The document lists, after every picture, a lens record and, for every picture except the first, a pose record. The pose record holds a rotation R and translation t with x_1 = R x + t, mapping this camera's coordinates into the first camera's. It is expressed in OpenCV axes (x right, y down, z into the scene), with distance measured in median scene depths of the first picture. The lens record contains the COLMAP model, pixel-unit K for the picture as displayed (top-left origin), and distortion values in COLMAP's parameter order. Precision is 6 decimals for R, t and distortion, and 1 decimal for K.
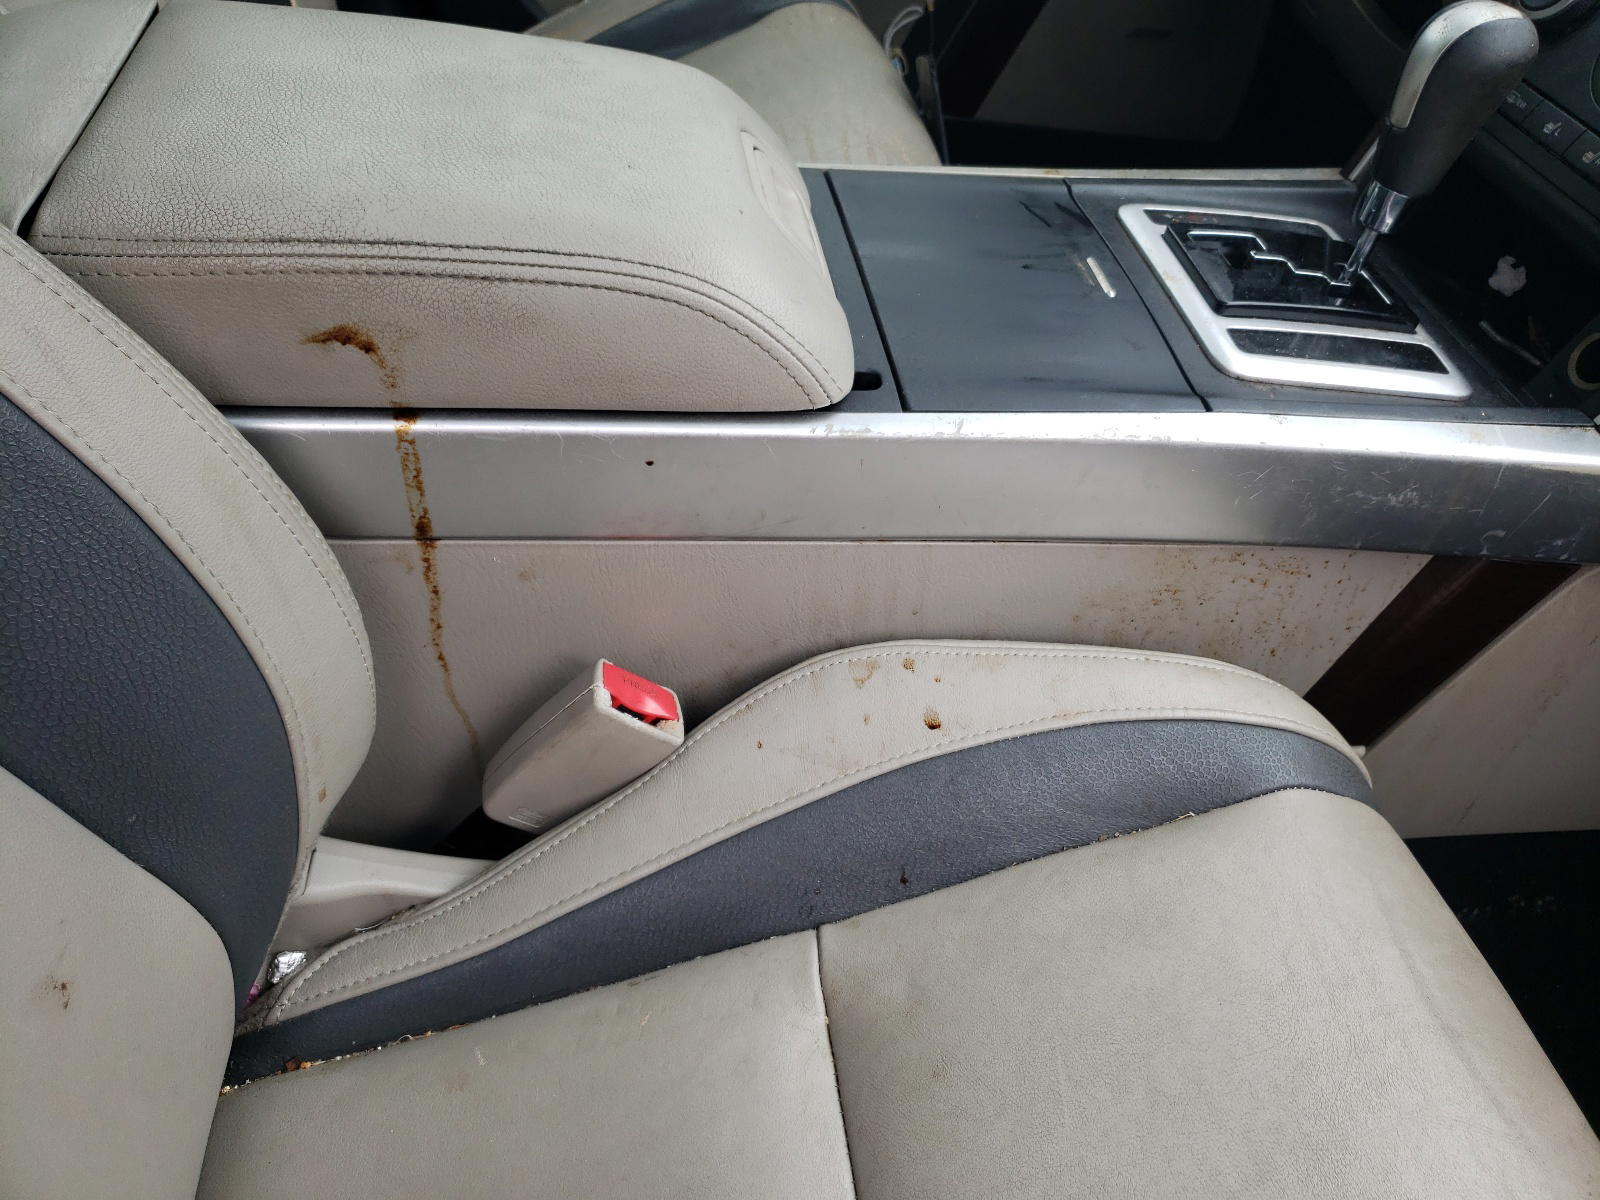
lens RADIAL K [[1245.1, 0, 798.7], [0, 1245.1, 548.2], [0, 0, 1]] dist [0.007495, 0.007404]
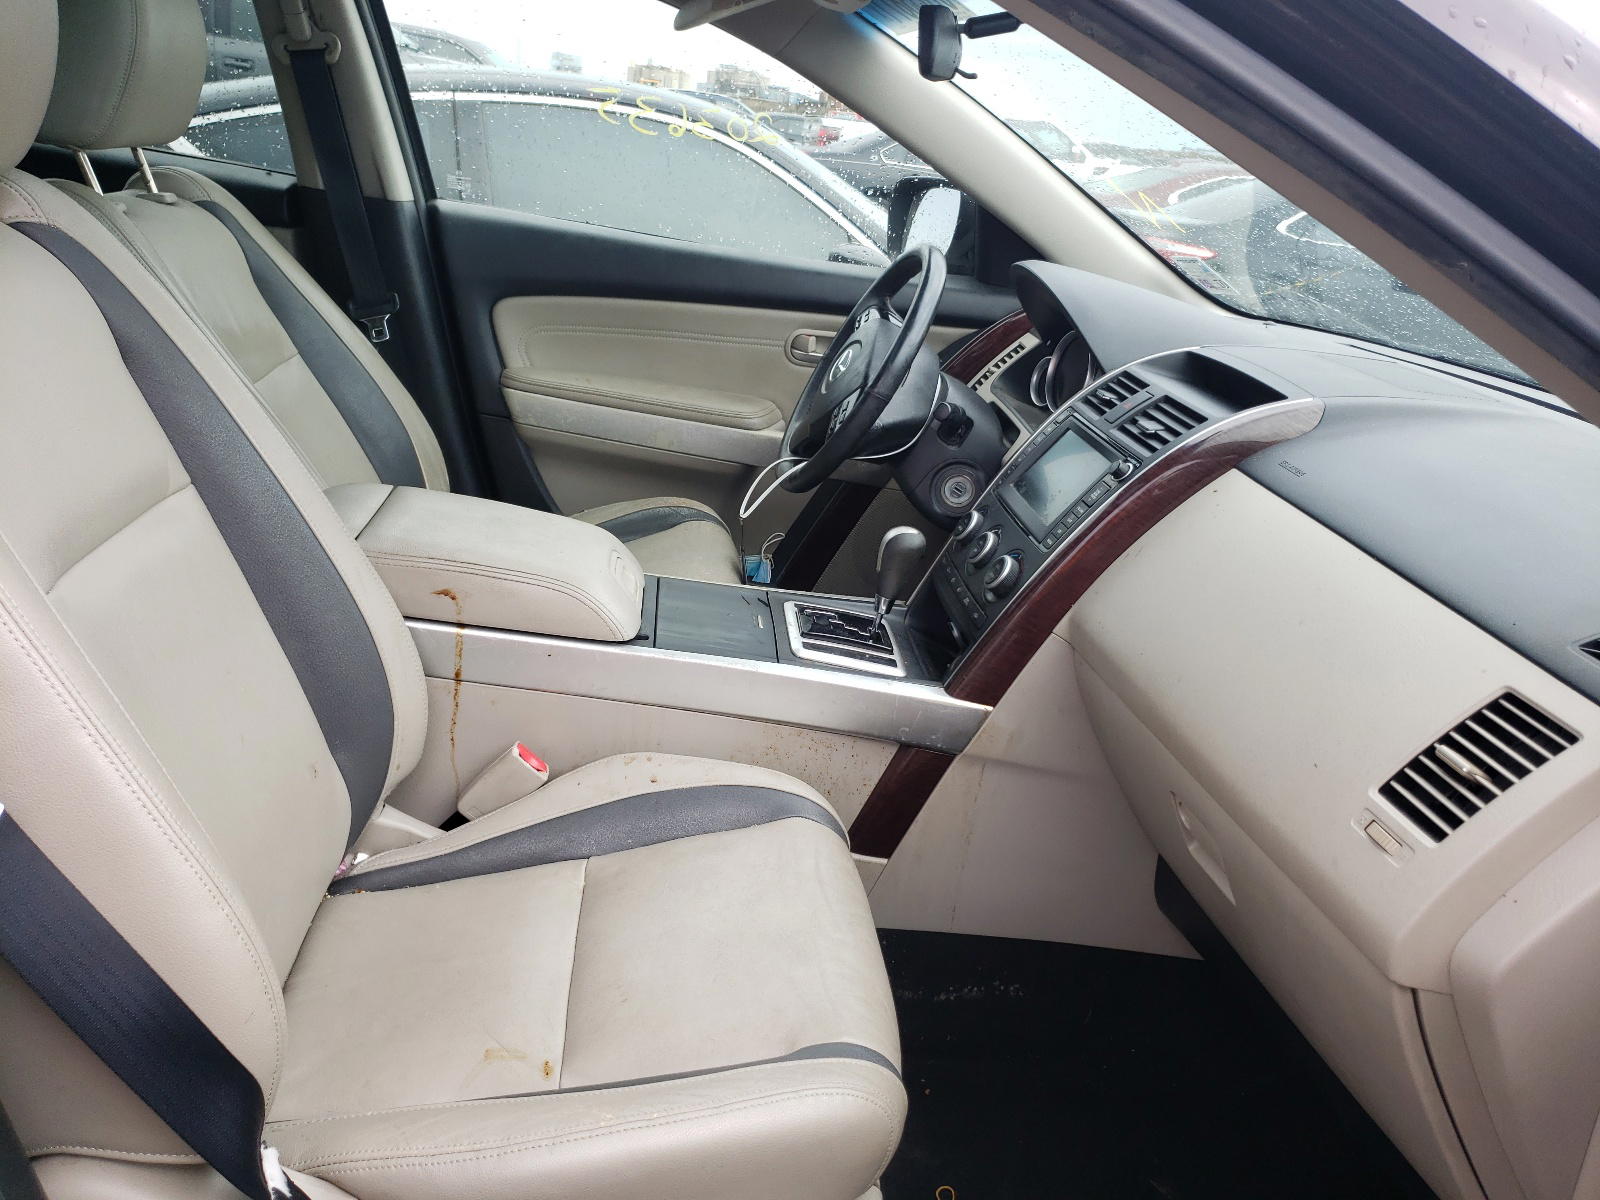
lens RADIAL K [[1245.1, 0, 798.7], [0, 1245.1, 548.2], [0, 0, 1]] dist [0.007495, 0.007404]
pose [[0.996773, 0.074315, -0.030343, 0.434389], [-0.080167, 0.902385, -0.423408, 0.744334], [-0.004084, 0.424474, 0.905431, -1.366130]]
